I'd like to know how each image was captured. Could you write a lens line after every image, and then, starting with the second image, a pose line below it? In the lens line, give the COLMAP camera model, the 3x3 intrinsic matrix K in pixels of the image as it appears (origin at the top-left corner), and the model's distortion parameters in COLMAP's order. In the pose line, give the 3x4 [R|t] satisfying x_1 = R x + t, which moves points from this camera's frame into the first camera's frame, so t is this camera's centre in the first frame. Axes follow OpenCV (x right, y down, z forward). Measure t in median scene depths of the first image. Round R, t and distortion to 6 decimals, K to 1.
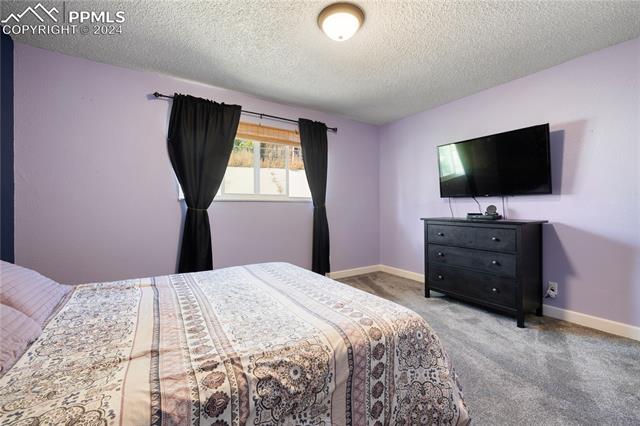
lens RADIAL K [[270.9, 0, 319.8], [0, 270.9, 209.6], [0, 0, 1]] dist [0.000194, -0.000629]
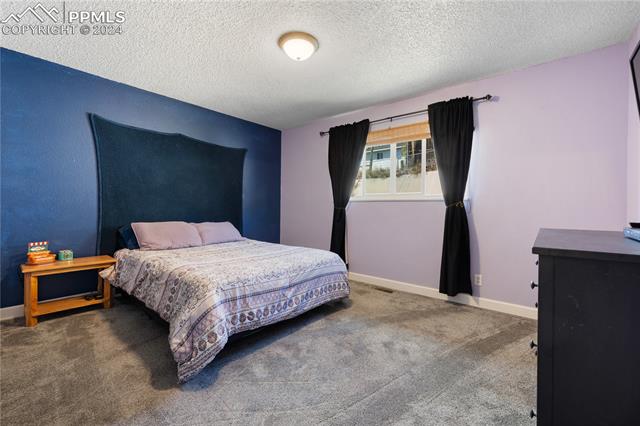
lens RADIAL K [[270.9, 0, 318.3], [0, 270.9, 210.6], [0, 0, 1]] dist [0.000194, -0.000629]
pose [[0.285162, 0.013308, -0.958387, 0.731675], [-0.019862, 0.999771, 0.007972, 0.003167], [0.958274, 0.016762, 0.285361, 0.455239]]
